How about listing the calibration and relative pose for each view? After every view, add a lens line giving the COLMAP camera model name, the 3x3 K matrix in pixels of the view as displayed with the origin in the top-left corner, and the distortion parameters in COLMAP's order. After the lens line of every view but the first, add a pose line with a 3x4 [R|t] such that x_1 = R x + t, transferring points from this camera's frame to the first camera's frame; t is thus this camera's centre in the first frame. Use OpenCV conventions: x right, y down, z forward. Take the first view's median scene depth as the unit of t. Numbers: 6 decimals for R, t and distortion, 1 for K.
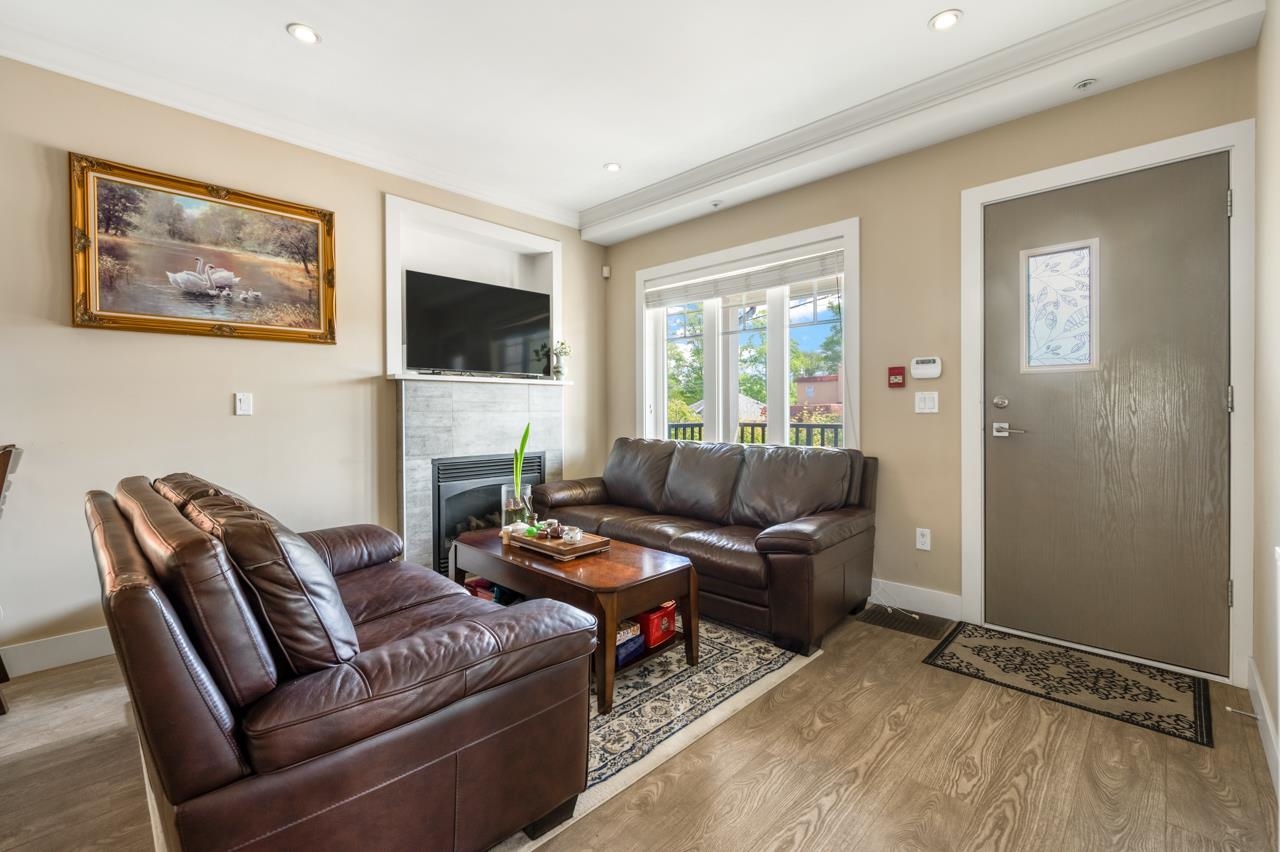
lens RADIAL K [[546.0, 0, 640.7], [0, 546.0, 412.7], [0, 0, 1]] dist [0.001202, -0.000701]
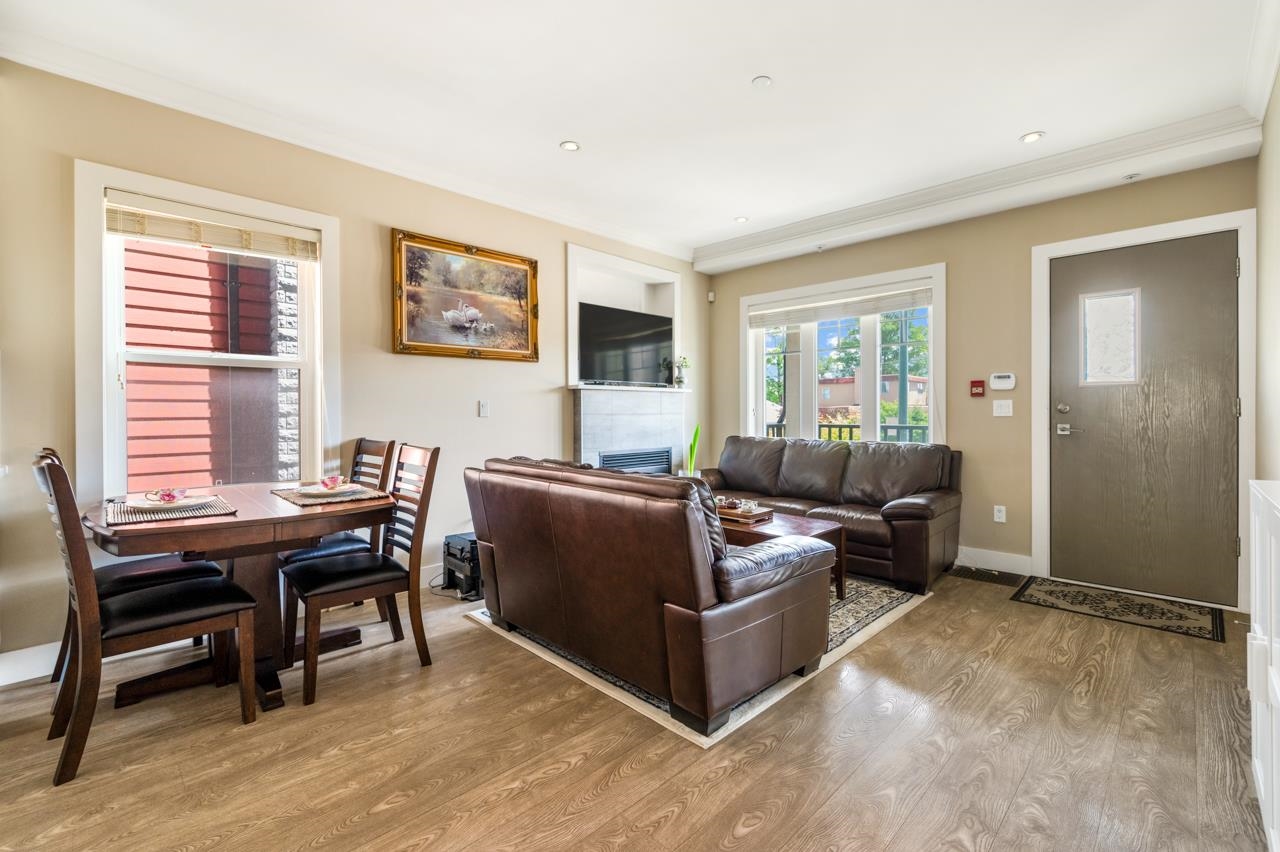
lens RADIAL K [[546.0, 0, 641.5], [0, 546.0, 413.3], [0, 0, 1]] dist [0.001202, -0.000701]
pose [[0.999879, 0.002195, -0.015395, -0.341538], [-0.002211, 0.999997, -0.001028, -0.004129], [0.015393, 0.001062, 0.999881, -0.336929]]
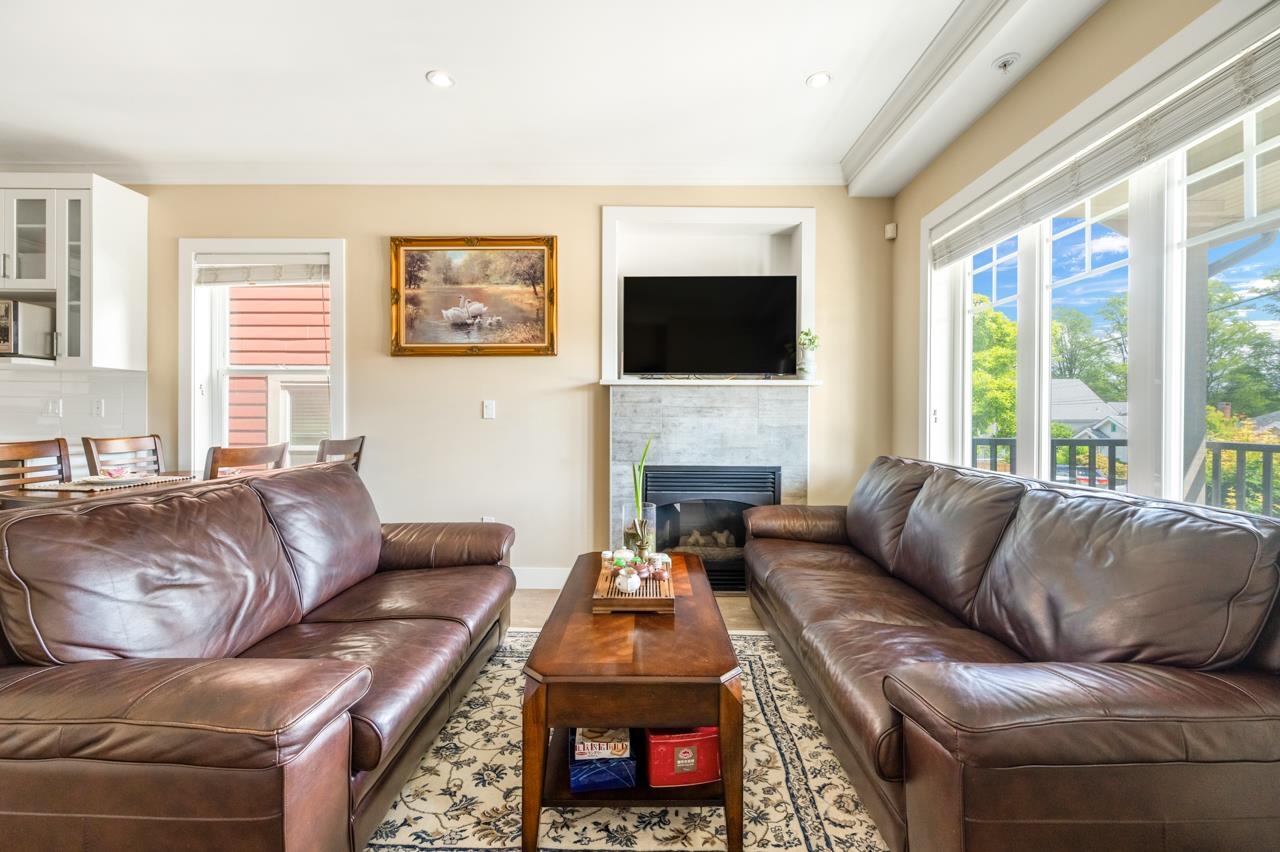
lens RADIAL K [[511.3, 0, 650.9], [0, 511.3, 420.8], [0, 0, 1]] dist [0.000151, -0.000189]
pose [[0.691175, 0.013620, -0.722559, 0.377228], [-0.011006, 0.999905, 0.008320, -0.003918], [0.722604, 0.002202, 0.691259, 0.492127]]
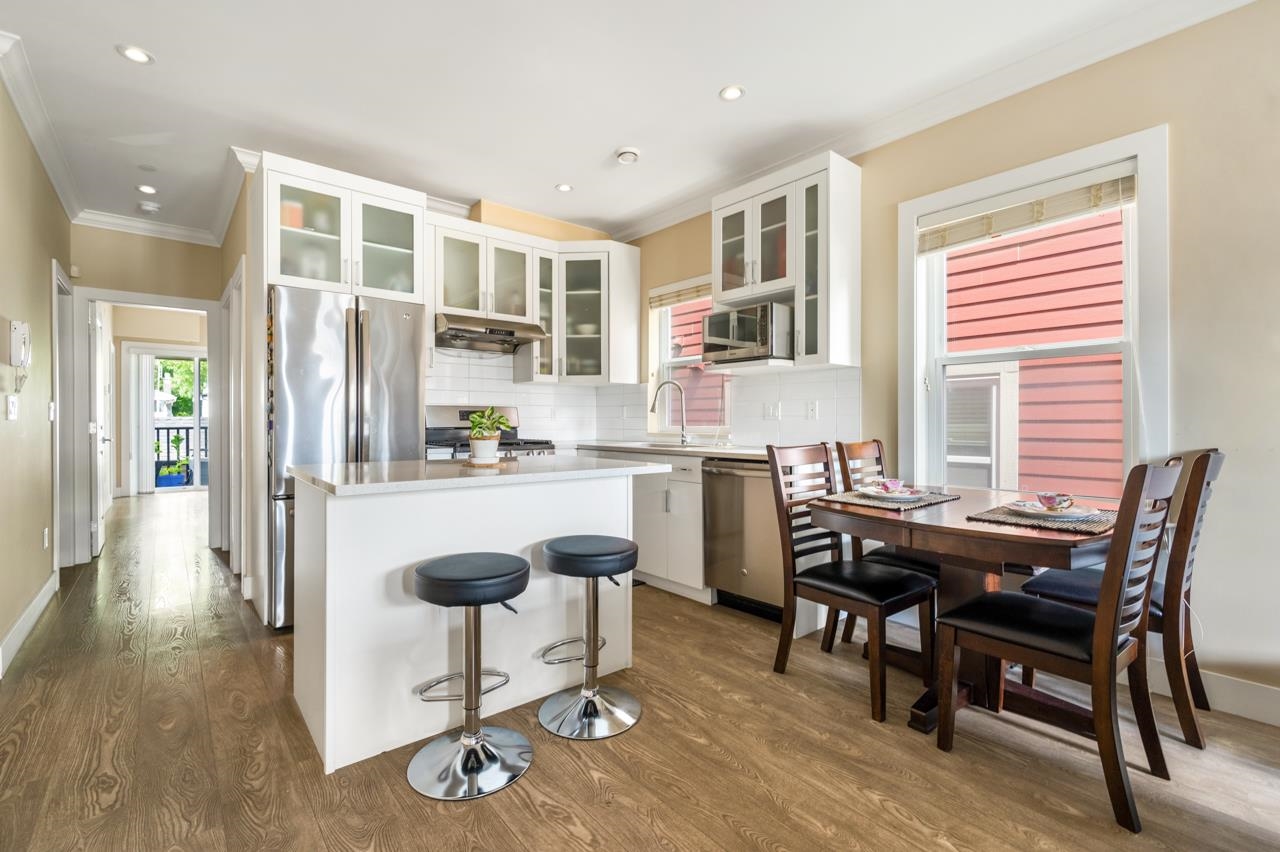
lens RADIAL K [[568.5, 0, 638.1], [0, 568.5, 419.9], [0, 0, 1]] dist [0.001550, -0.001657]
pose [[-0.107139, 0.003406, -0.994238, -0.103606], [-0.001327, 0.999993, 0.003569, 0.007884], [0.994243, 0.001702, -0.107133, 0.135434]]
